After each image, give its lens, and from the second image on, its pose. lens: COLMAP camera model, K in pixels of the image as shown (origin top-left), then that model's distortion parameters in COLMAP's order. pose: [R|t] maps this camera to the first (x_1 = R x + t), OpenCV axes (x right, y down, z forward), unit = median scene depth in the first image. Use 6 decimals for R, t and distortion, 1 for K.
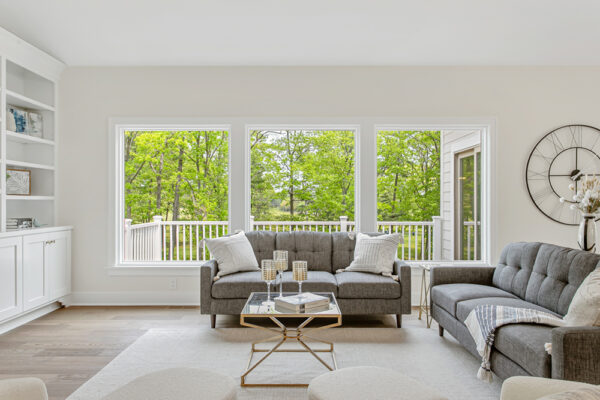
lens RADIAL K [[426.3, 0, 300.0], [0, 426.3, 199.9], [0, 0, 1]] dist [-0.008554, -0.002982]
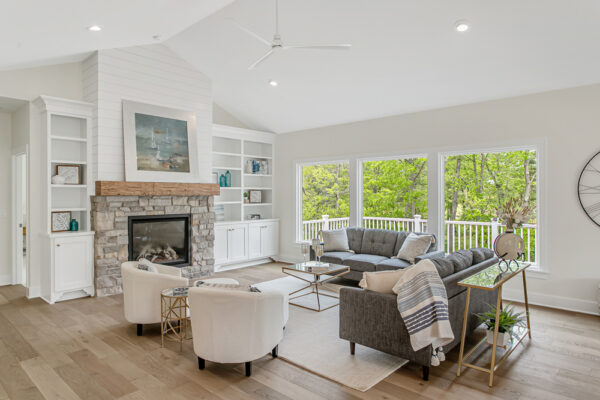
lens RADIAL K [[377.6, 0, 299.4], [0, 377.6, 199.0], [0, 0, 1]] dist [0.002189, 0.001020]
pose [[0.732418, 0.005701, -0.680831, 0.693168], [0.005822, 0.999876, 0.014636, -0.053551], [0.680830, -0.014683, 0.732294, -0.175714]]
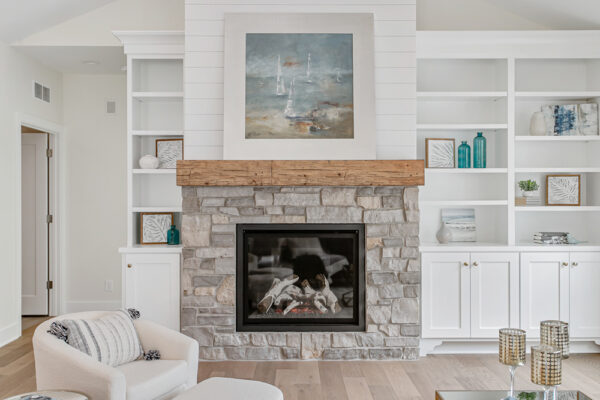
lens RADIAL K [[576.5, 0, 300.8], [0, 576.5, 200.0], [0, 0, 1]] dist [0.003864, 0.000000]
pose [[-0.007307, 0.002226, -0.999971, 0.482041], [0.007610, 0.999969, 0.002170, -0.026952], [0.999944, -0.007594, -0.007324, 0.463511]]
